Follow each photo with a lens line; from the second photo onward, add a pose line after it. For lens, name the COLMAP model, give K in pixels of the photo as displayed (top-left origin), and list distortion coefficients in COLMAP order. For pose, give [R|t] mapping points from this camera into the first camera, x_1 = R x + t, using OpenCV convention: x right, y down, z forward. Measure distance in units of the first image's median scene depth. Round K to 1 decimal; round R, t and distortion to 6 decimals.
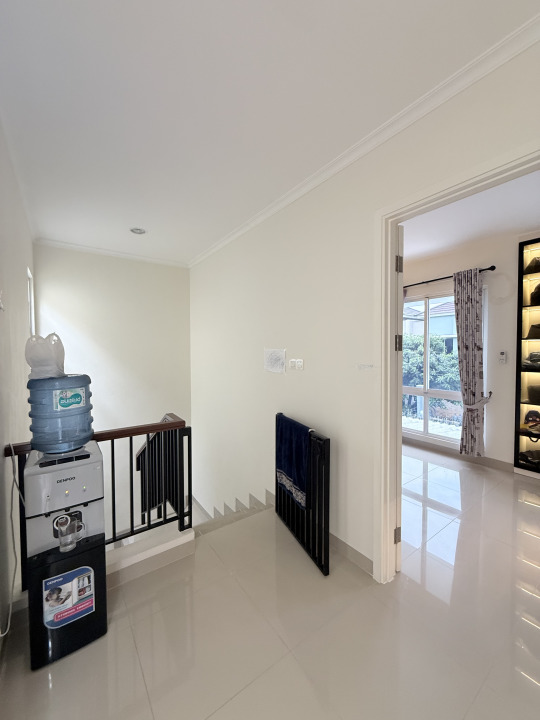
lens RADIAL K [[286.0, 0, 270.3], [0, 286.0, 359.1], [0, 0, 1]] dist [-0.000458, 0.000060]
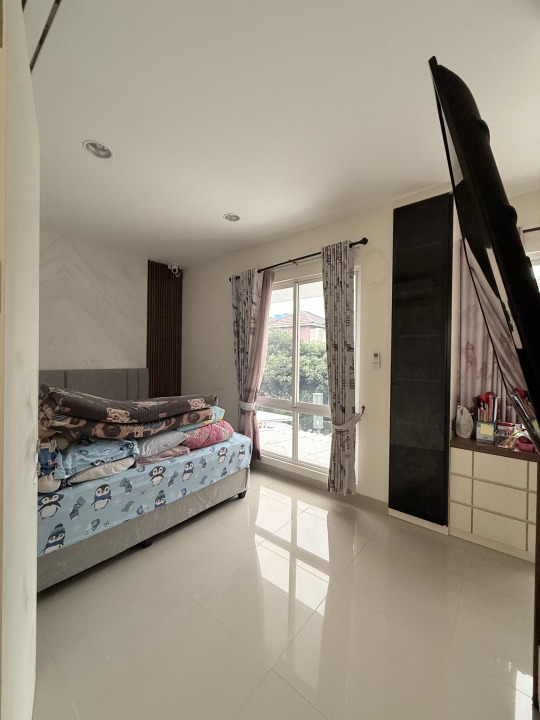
lens RADIAL K [[286.0, 0, 270.3], [0, 286.0, 359.1], [0, 0, 1]] dist [-0.000458, 0.000060]
pose [[0.963850, 0.016861, 0.265910, 0.328372], [-0.010576, 0.999630, -0.025051, 0.011554], [-0.266234, 0.021334, 0.963672, 0.332300]]
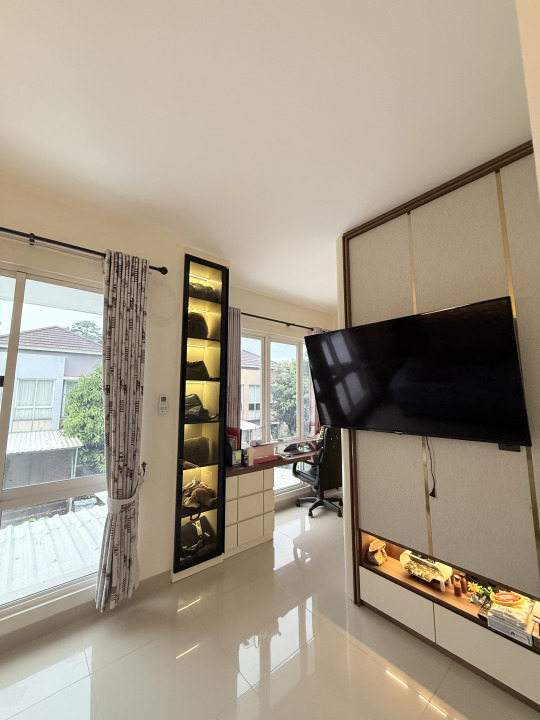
lens RADIAL K [[286.0, 0, 270.3], [0, 286.0, 359.1], [0, 0, 1]] dist [-0.000458, 0.000060]
pose [[-0.085682, 0.130181, 0.987781, 0.114293], [0.028603, 0.991340, -0.128169, -0.018455], [-0.995912, 0.017272, -0.088664, 0.775042]]
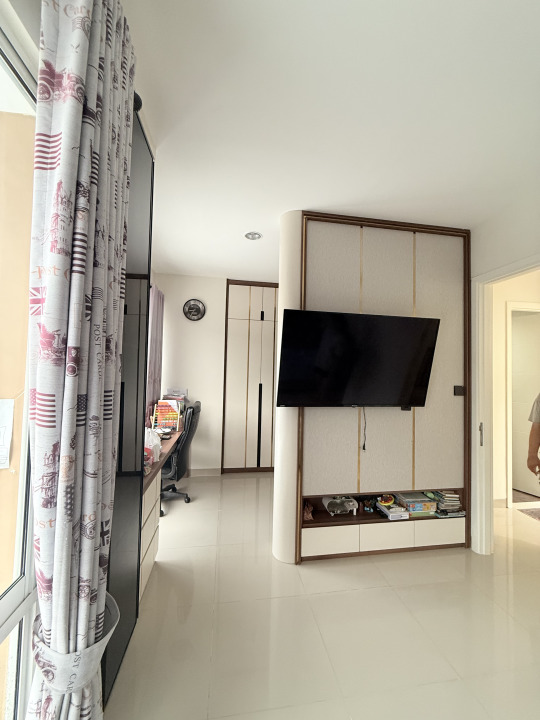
lens RADIAL K [[286.0, 0, 270.3], [0, 286.0, 359.1], [0, 0, 1]] dist [-0.000458, 0.000060]
pose [[-0.892752, 0.001837, 0.450545, 0.489770], [-0.006411, 0.999839, -0.016781, -0.038359], [-0.450503, -0.017870, -0.892596, 1.146580]]
